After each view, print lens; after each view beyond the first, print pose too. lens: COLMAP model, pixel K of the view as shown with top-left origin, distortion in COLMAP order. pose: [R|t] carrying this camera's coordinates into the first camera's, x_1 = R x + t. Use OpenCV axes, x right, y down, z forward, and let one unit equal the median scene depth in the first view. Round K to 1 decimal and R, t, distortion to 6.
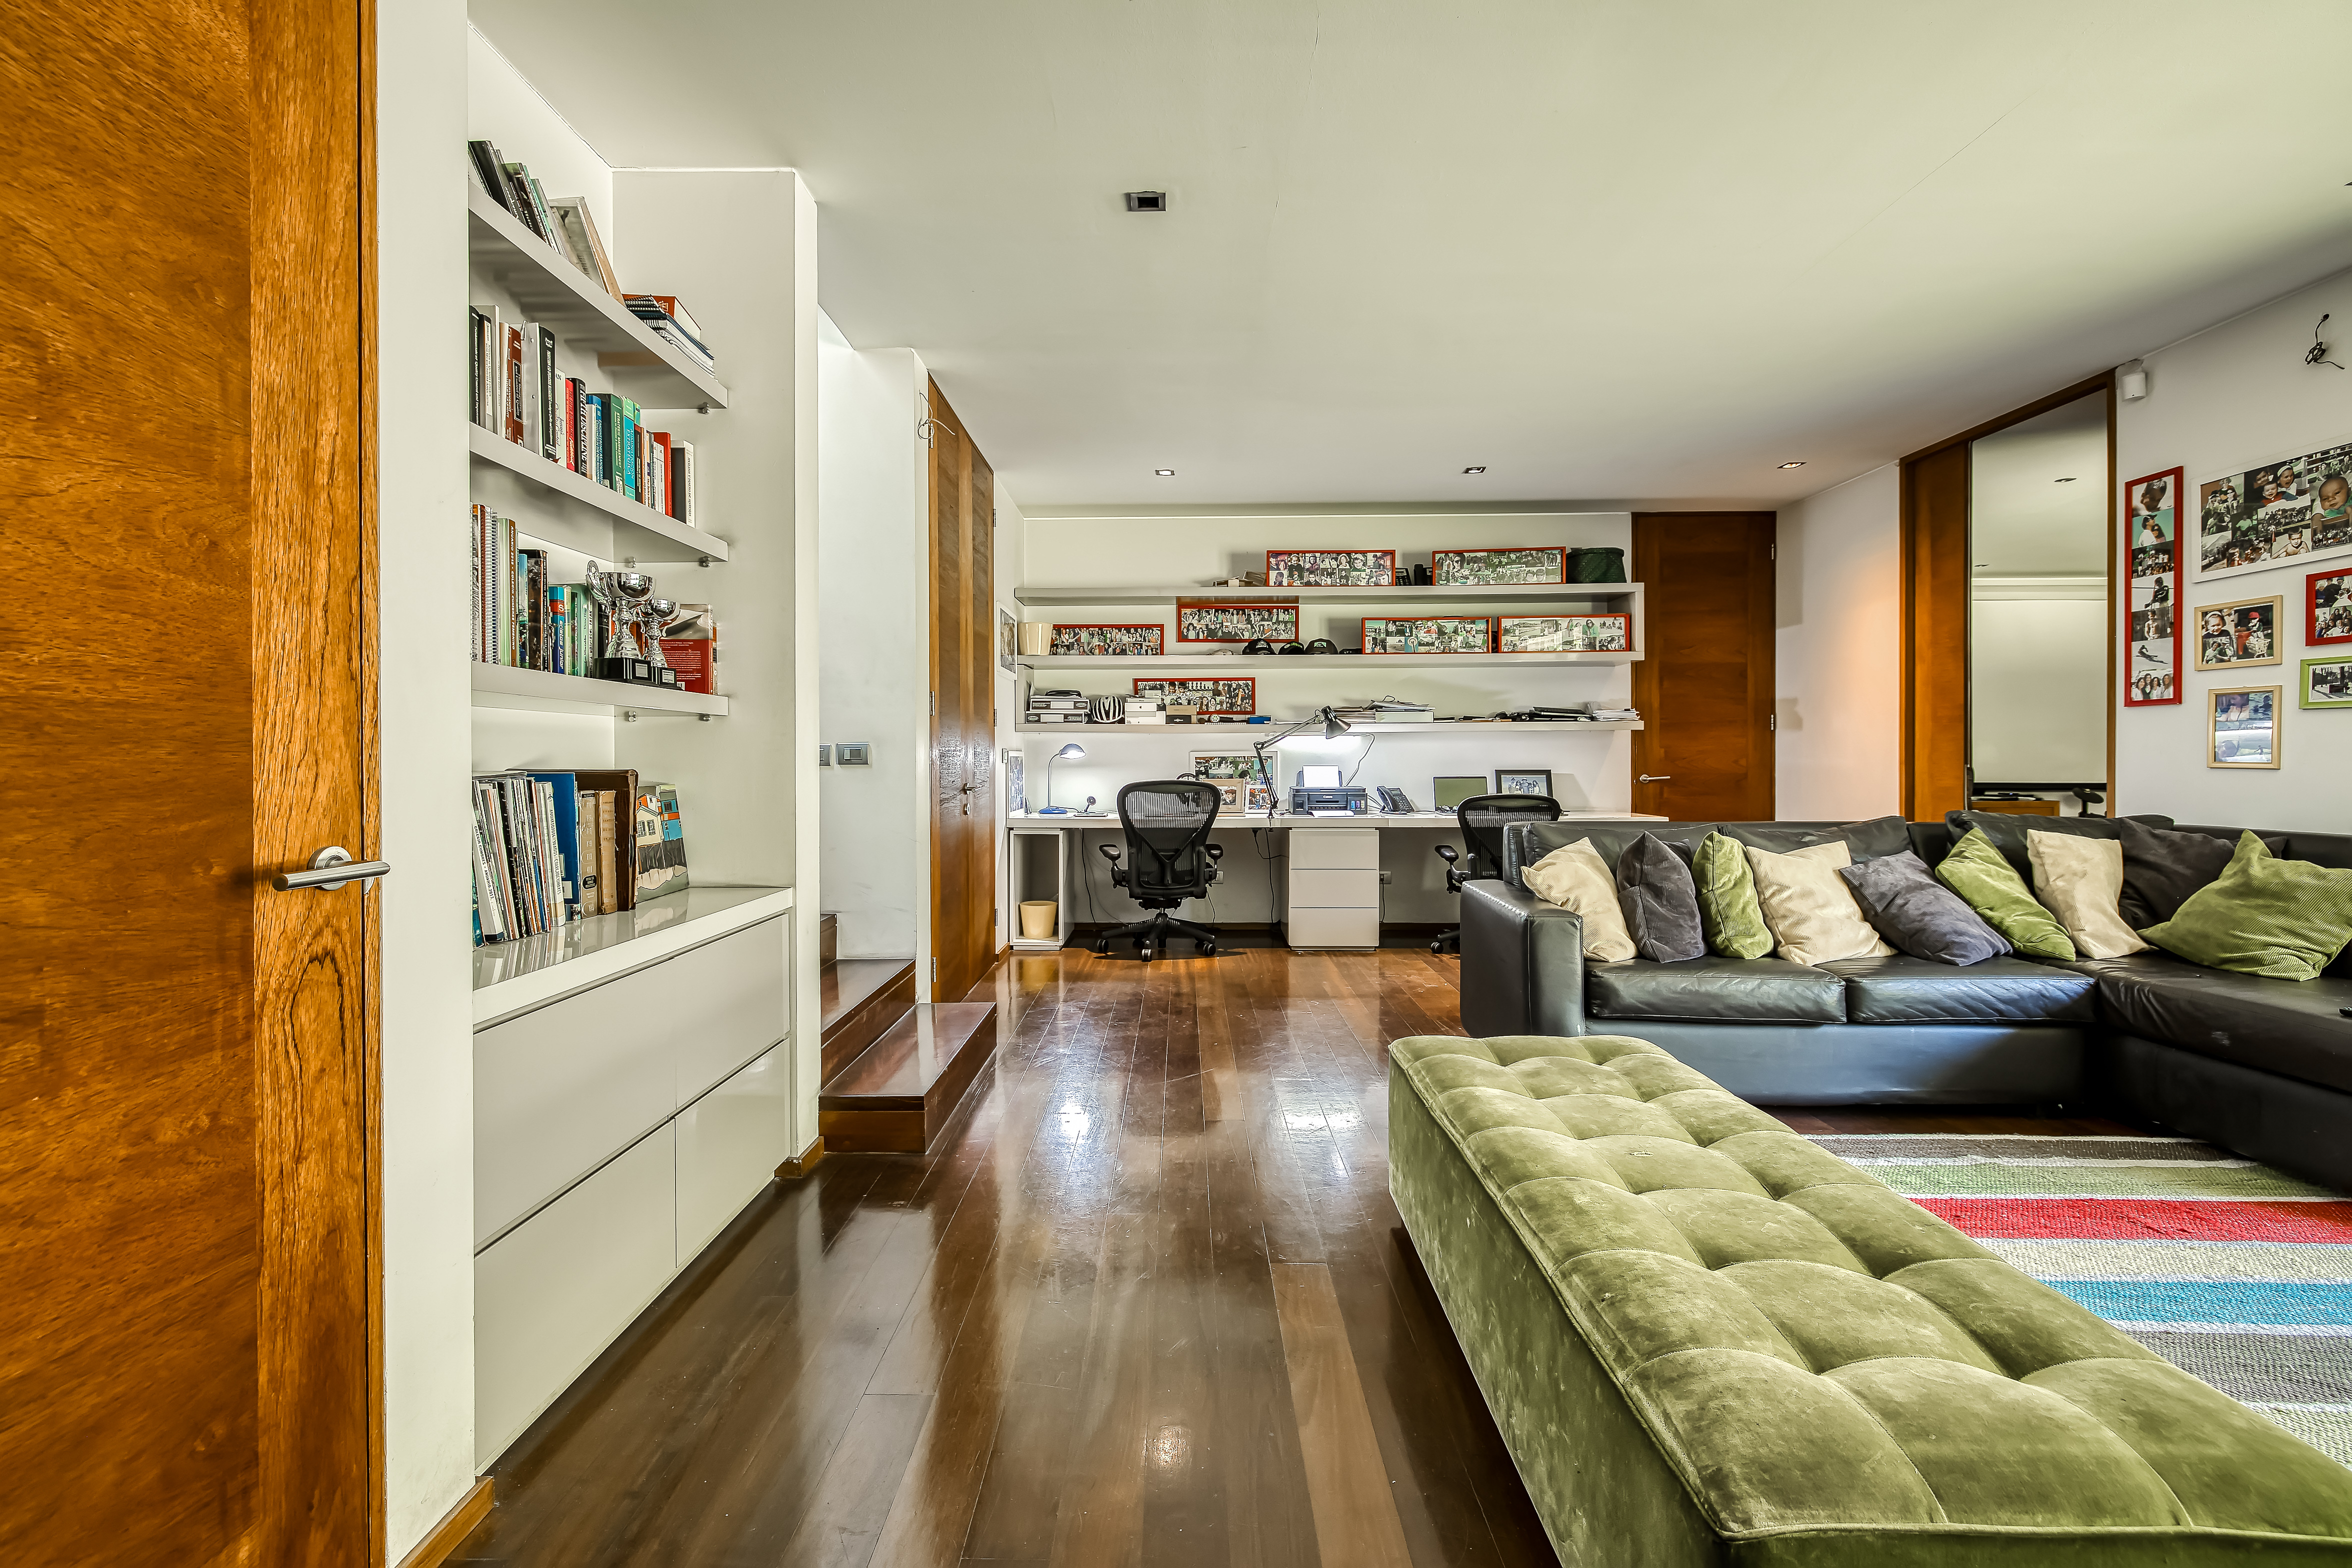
lens RADIAL K [[999.4, 0, 1171.0], [0, 999.4, 775.1], [0, 0, 1]] dist [-0.001794, -0.000643]
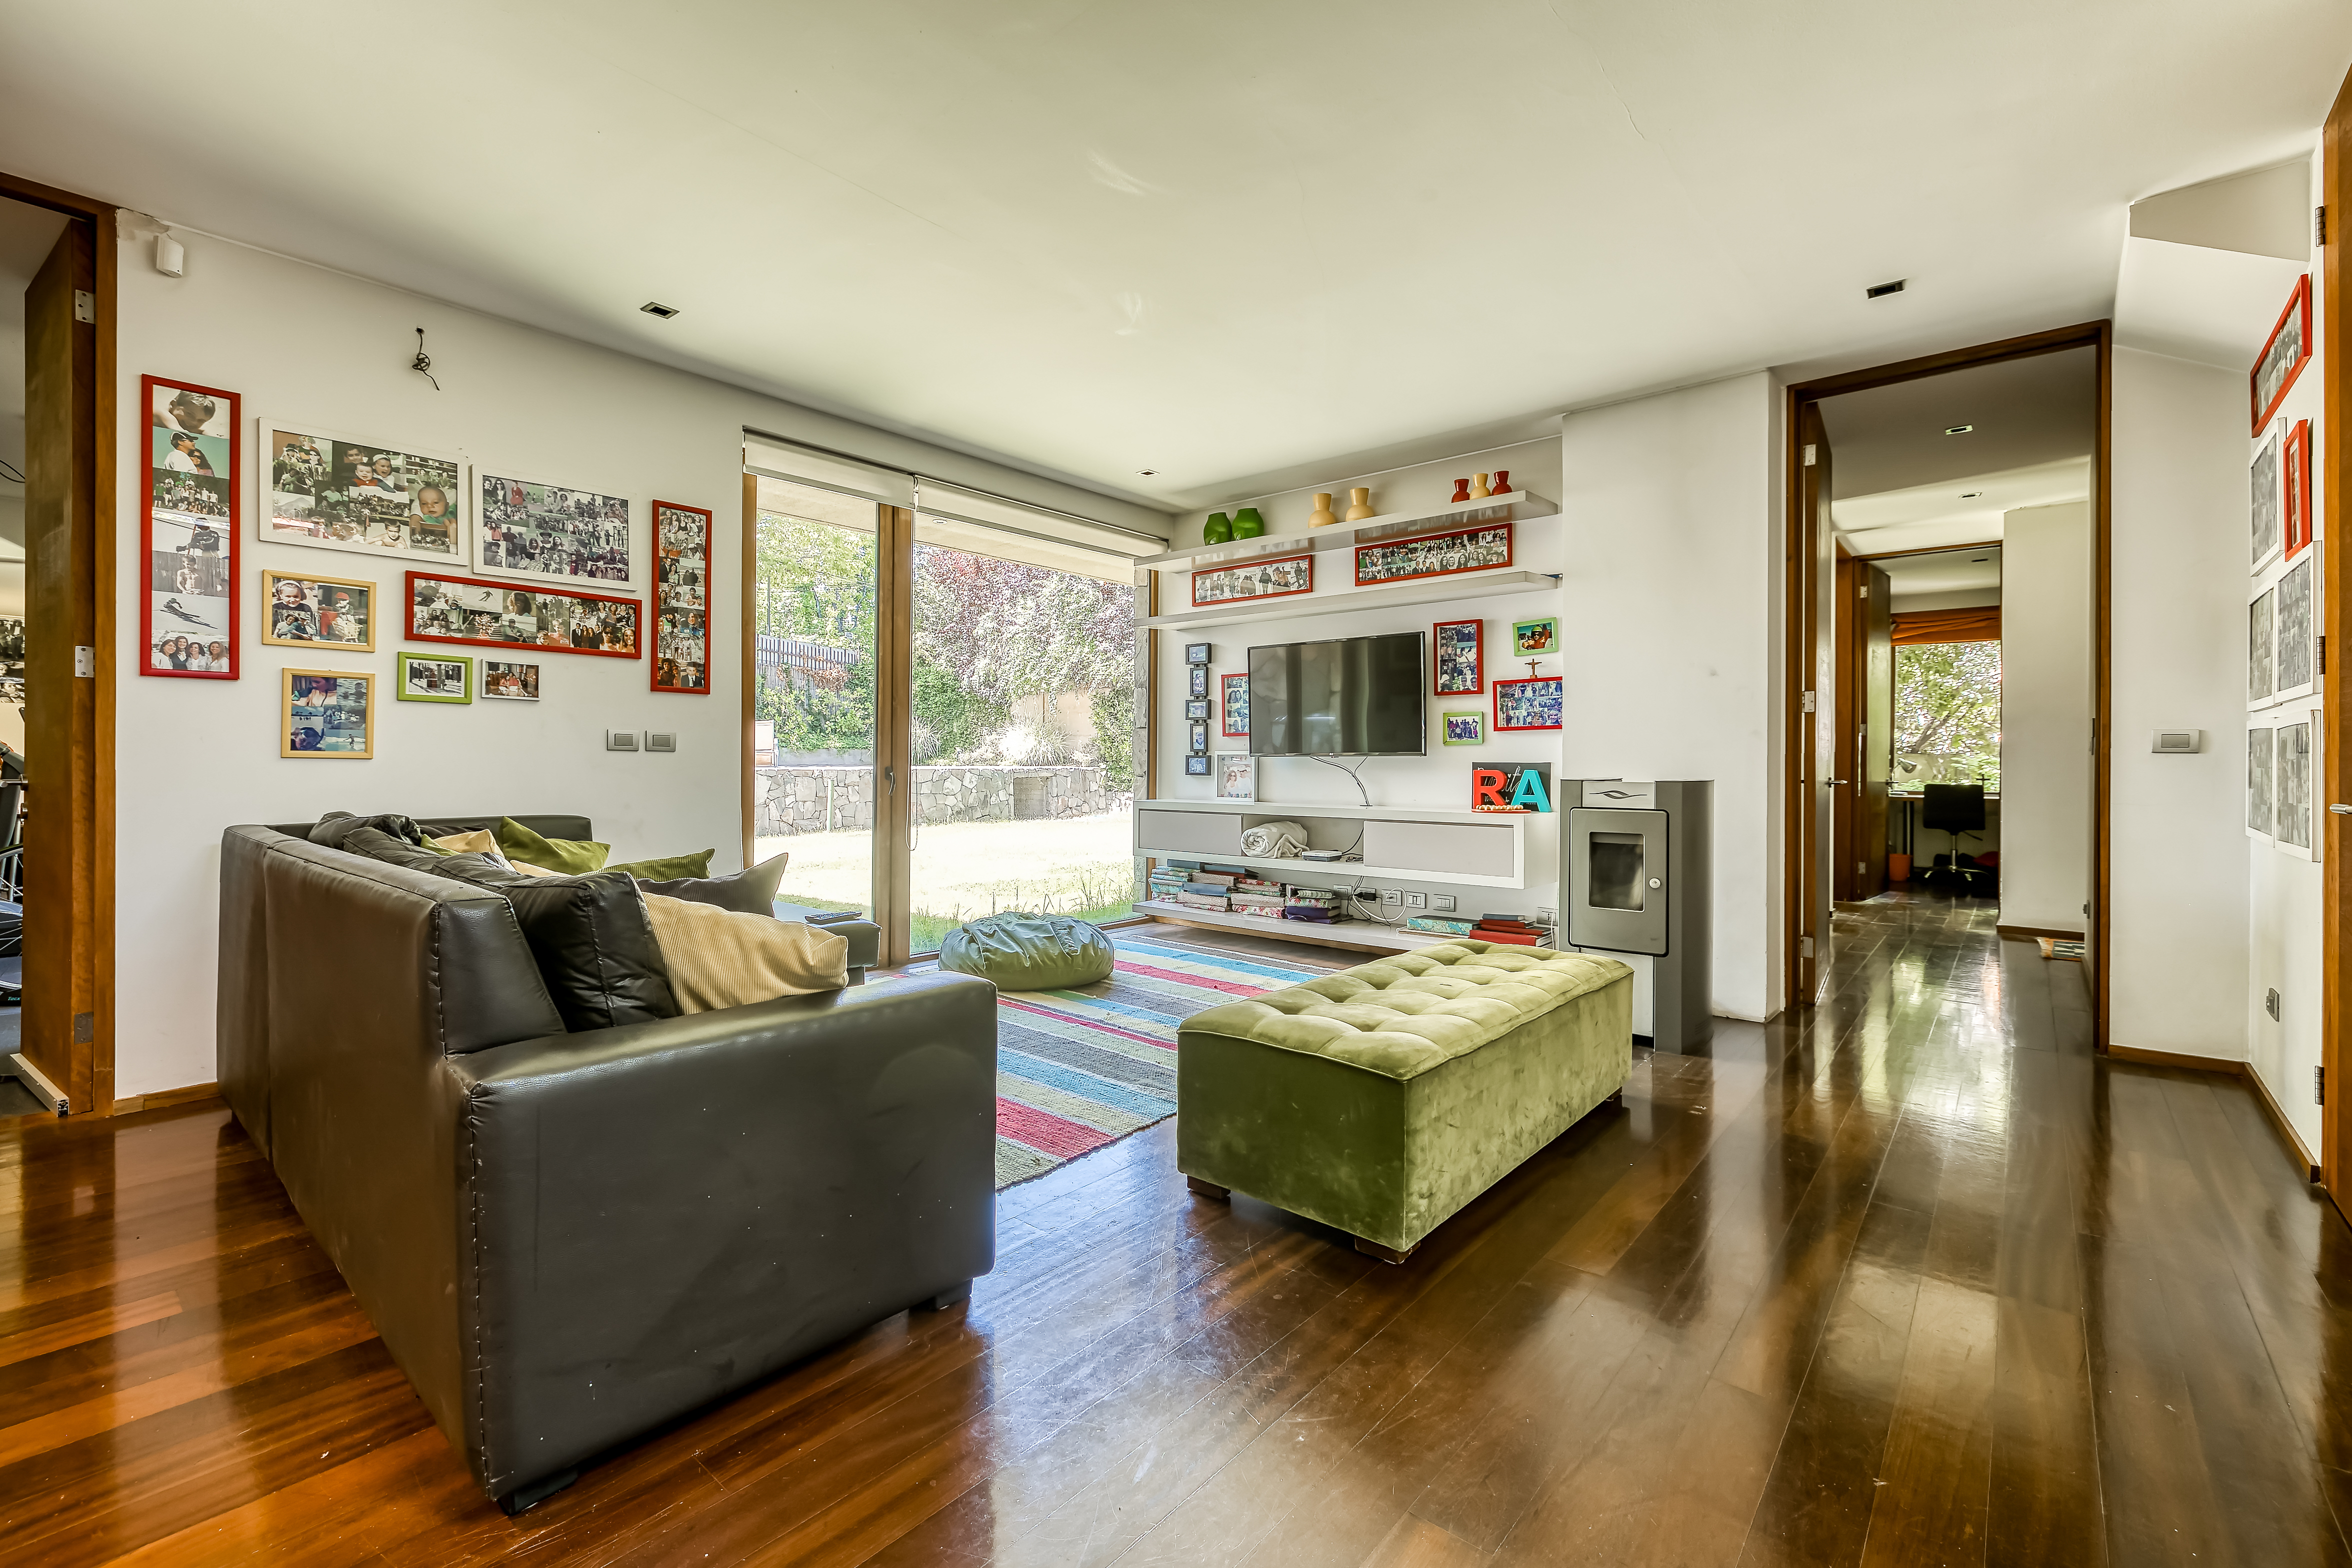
lens RADIAL K [[999.4, 0, 1173.5], [0, 999.4, 769.0], [0, 0, 1]] dist [-0.001794, -0.000643]
pose [[-0.763149, -0.001739, 0.646221, -0.124505], [0.007906, 0.999896, 0.012027, -0.001640], [-0.646175, 0.014287, -0.763056, 1.201203]]
